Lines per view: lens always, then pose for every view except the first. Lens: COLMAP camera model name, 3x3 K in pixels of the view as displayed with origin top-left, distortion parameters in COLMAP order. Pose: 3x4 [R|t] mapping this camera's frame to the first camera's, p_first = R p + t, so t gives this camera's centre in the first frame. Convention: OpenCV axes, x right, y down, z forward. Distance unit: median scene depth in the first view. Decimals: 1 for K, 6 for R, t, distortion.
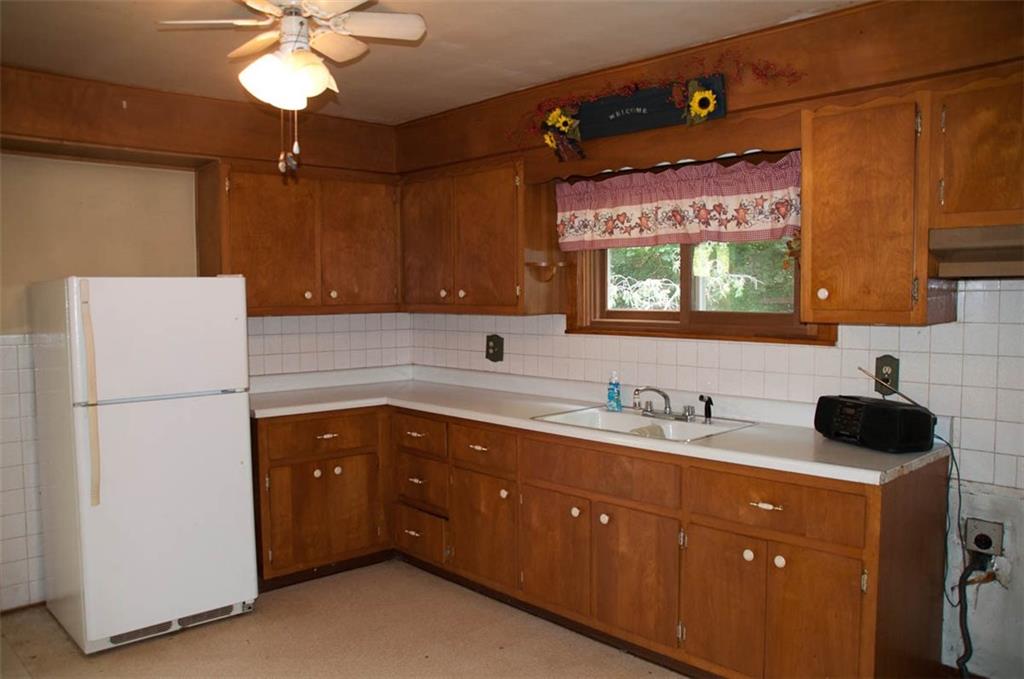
lens RADIAL K [[824.5, 0, 513.9], [0, 824.5, 339.6], [0, 0, 1]] dist [-0.008707, -0.002278]
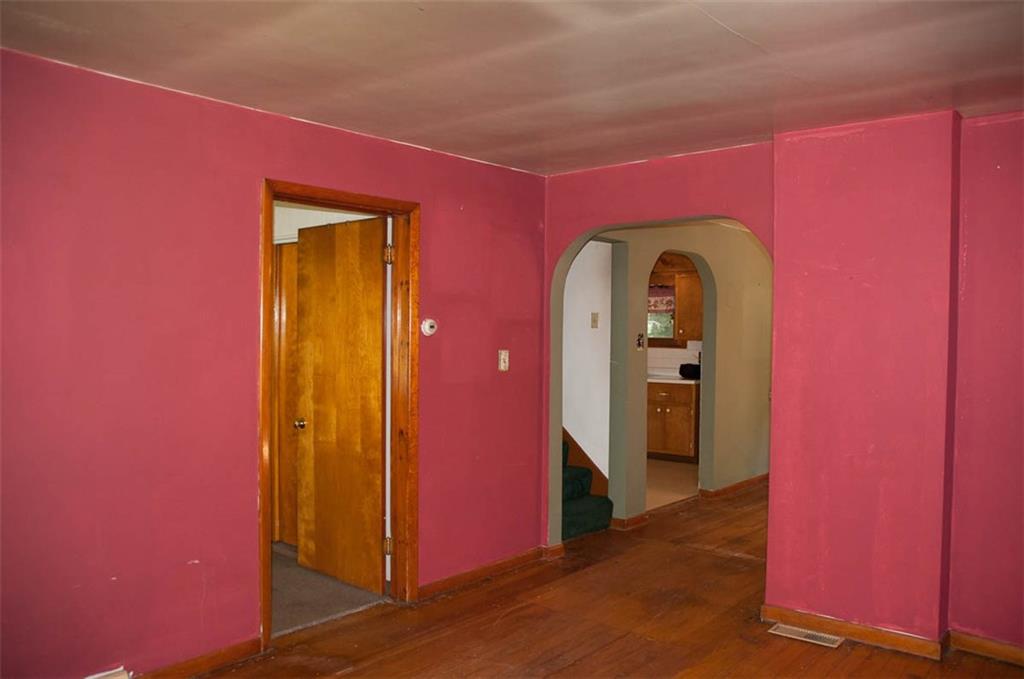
lens RADIAL K [[824.5, 0, 510.9], [0, 824.5, 339.7], [0, 0, 1]] dist [-0.008707, -0.002278]
pose [[0.992970, 0.012296, 0.117723, -0.625499], [-0.008601, 0.999456, -0.031843, 0.080590], [-0.118050, 0.030606, 0.992536, -1.991835]]
